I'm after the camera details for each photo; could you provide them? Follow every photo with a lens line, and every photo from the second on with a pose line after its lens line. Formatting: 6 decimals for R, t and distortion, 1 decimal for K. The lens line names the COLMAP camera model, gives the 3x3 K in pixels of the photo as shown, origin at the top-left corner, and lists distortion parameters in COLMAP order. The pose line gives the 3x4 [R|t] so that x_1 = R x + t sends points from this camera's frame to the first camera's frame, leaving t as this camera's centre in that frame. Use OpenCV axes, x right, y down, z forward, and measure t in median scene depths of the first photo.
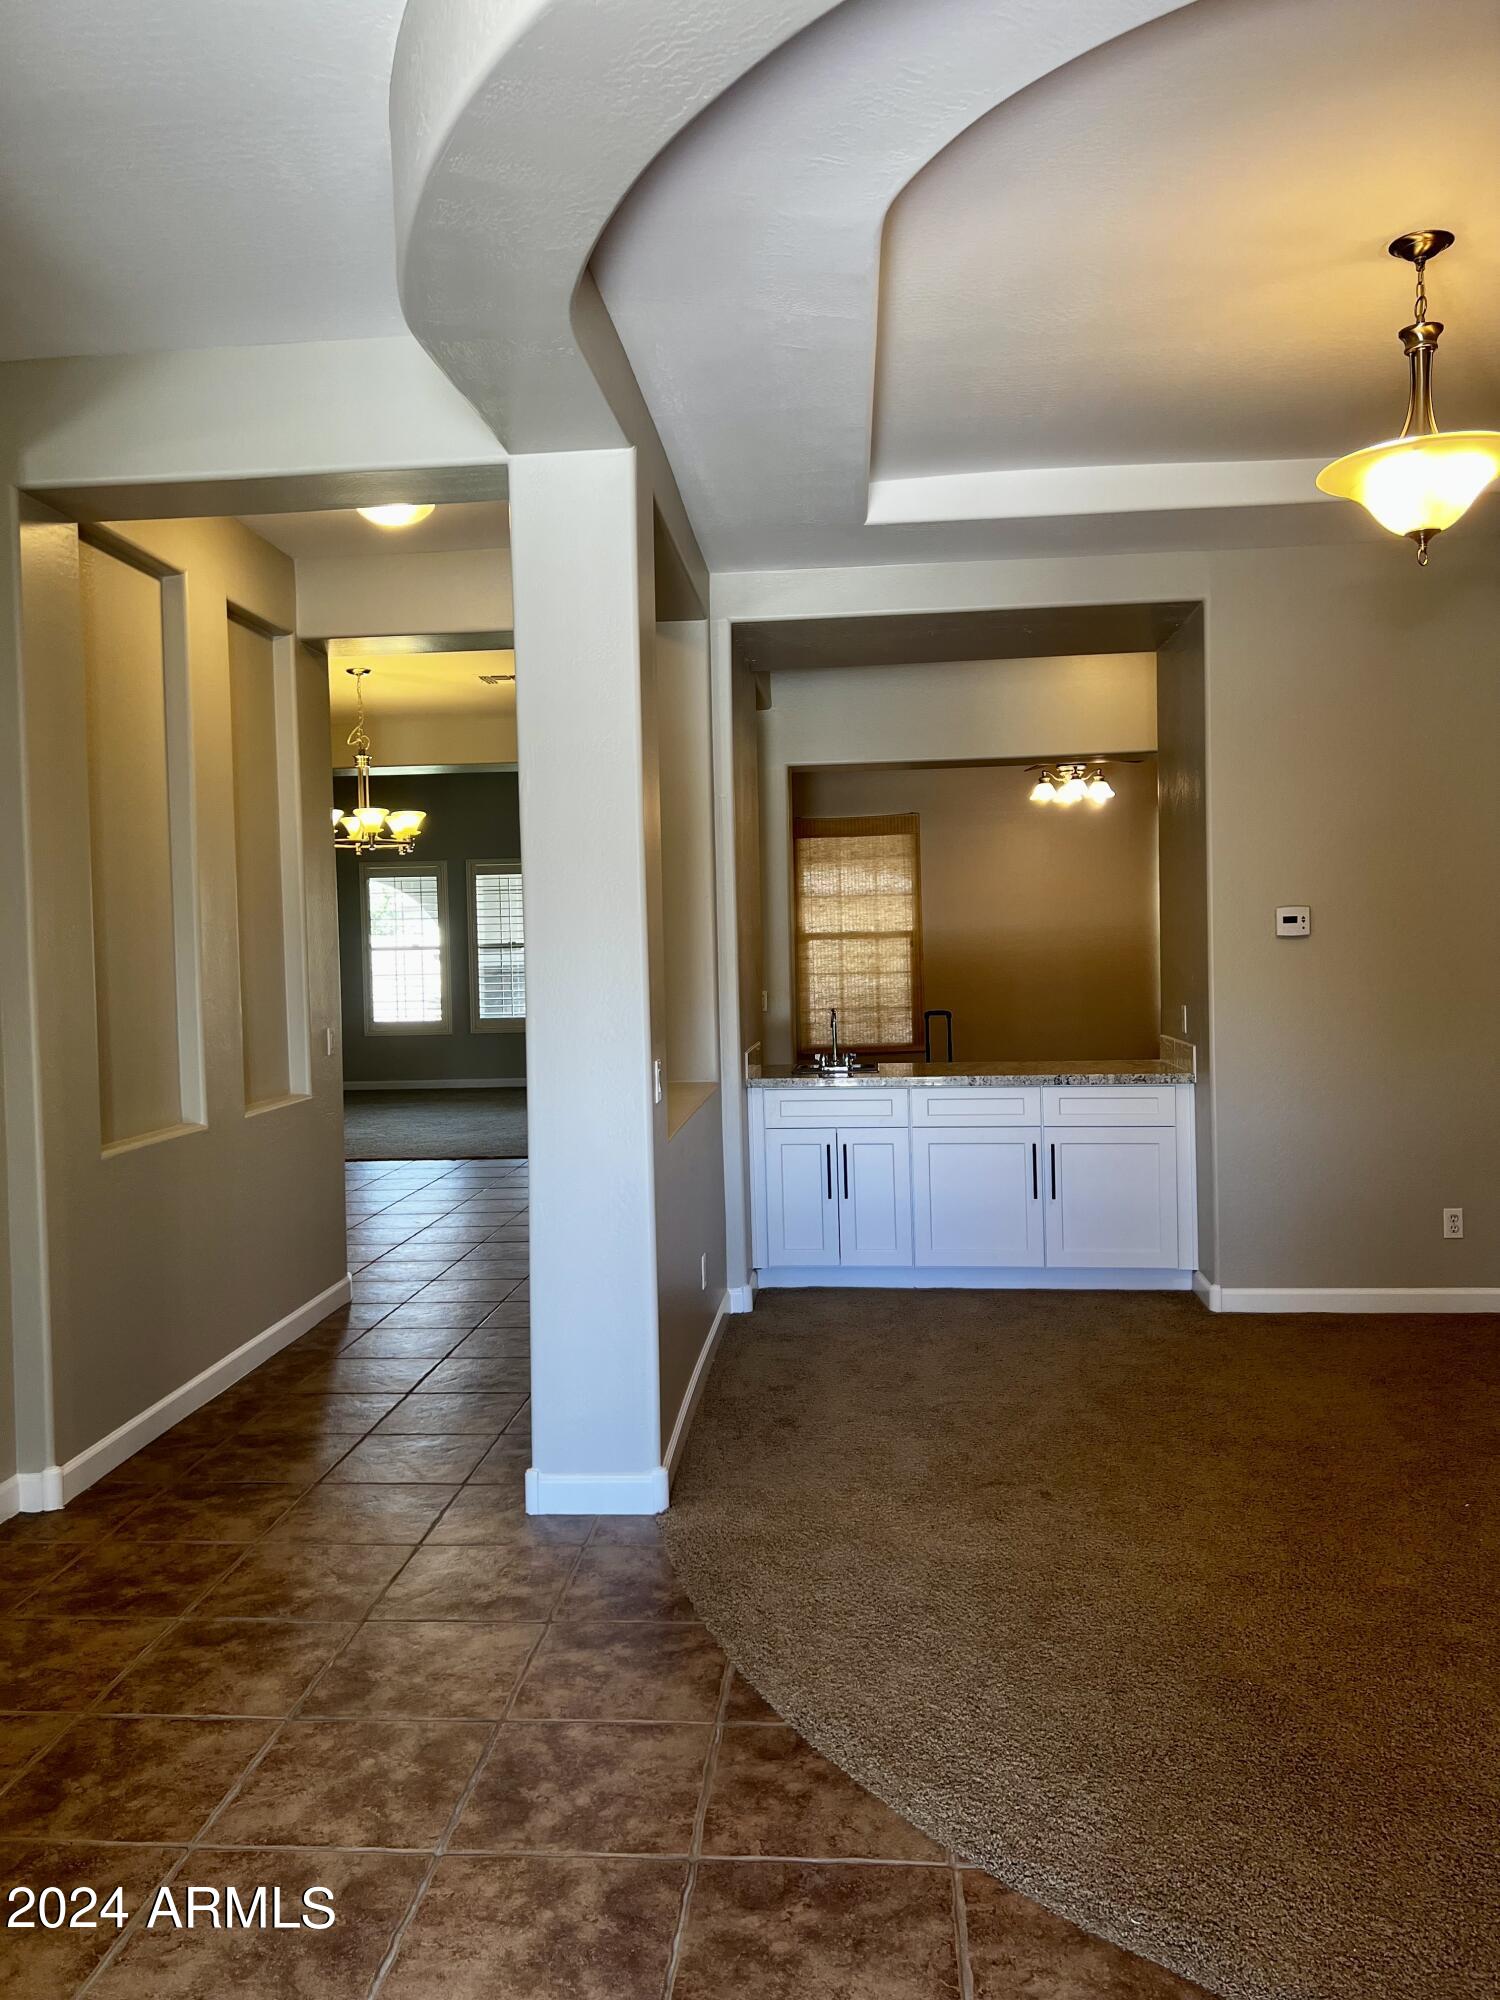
lens RADIAL K [[1501.1, 0, 741.1], [0, 1501.1, 987.9], [0, 0, 1]] dist [0.062520, -0.071253]
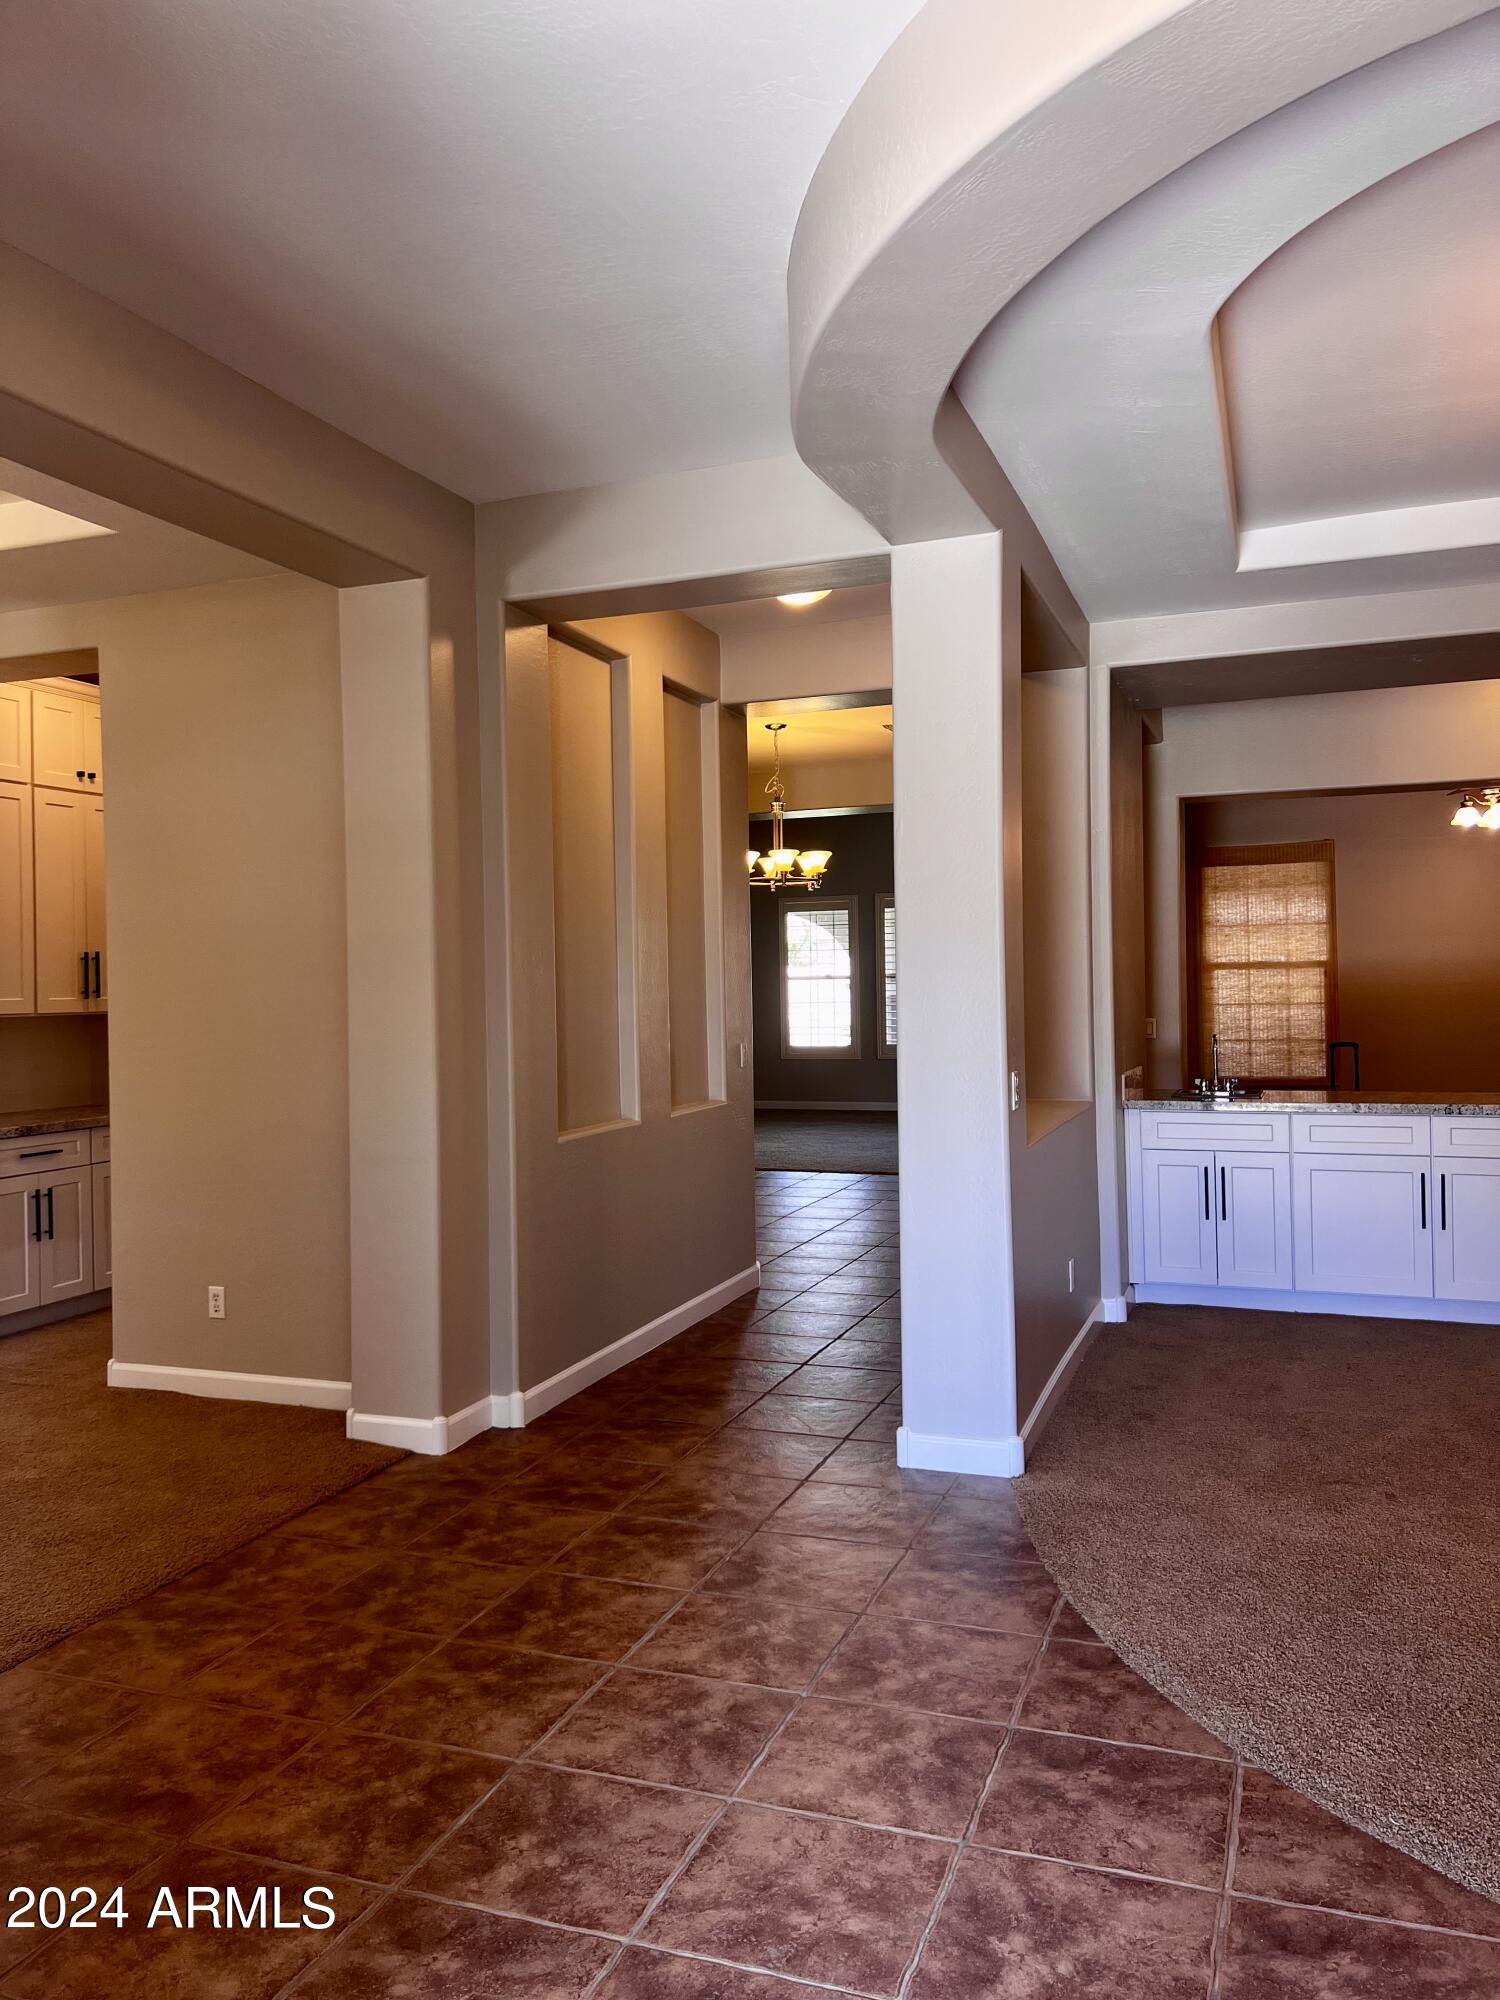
lens RADIAL K [[1501.1, 0, 741.1], [0, 1501.1, 990.0], [0, 0, 1]] dist [0.062520, -0.071253]
pose [[0.961793, 0.007403, -0.273676, 0.052567], [-0.012954, 0.999745, -0.018480, 0.010802], [0.273469, 0.021319, 0.961644, -0.131495]]
